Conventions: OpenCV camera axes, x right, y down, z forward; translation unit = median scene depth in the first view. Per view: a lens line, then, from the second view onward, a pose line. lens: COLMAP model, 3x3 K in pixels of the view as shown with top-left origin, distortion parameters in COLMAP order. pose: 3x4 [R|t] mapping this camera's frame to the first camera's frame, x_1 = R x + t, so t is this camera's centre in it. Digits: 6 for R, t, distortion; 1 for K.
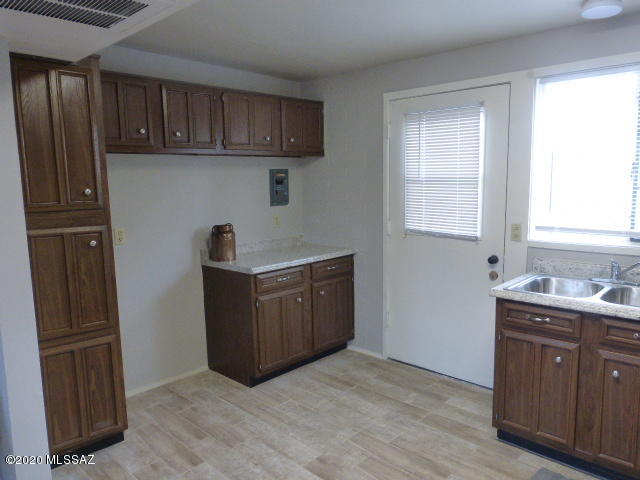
lens RADIAL K [[474.1, 0, 319.5], [0, 474.1, 239.5], [0, 0, 1]] dist [0.001332, 0.007797]
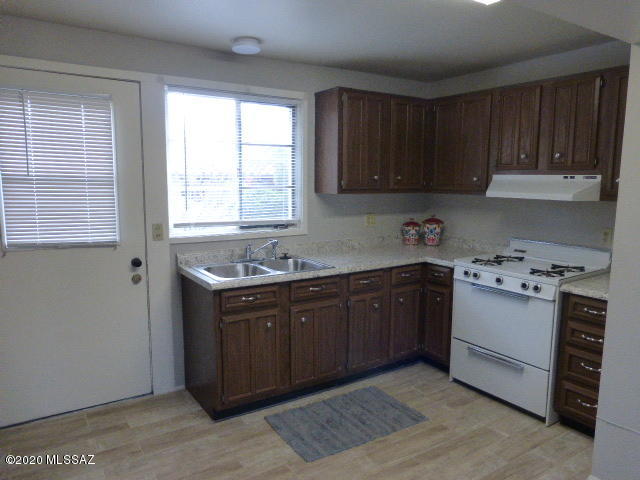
lens RADIAL K [[474.1, 0, 321.4], [0, 474.1, 239.7], [0, 0, 1]] dist [0.001332, 0.007797]
pose [[0.235905, -0.110576, 0.965465, -0.473704], [0.108857, 0.990259, 0.086818, -0.046671], [-0.965660, 0.084617, 0.245644, 0.394912]]
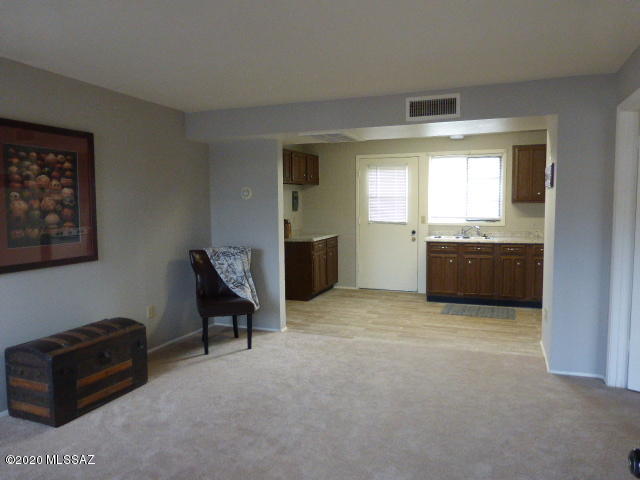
lens RADIAL K [[474.1, 0, 321.9], [0, 474.1, 237.3], [0, 0, 1]] dist [0.001332, 0.007797]
pose [[0.924541, -0.019345, 0.380592, -0.907240], [0.040979, 0.997967, -0.048821, 0.159783], [-0.378874, 0.060733, 0.923453, -0.932798]]
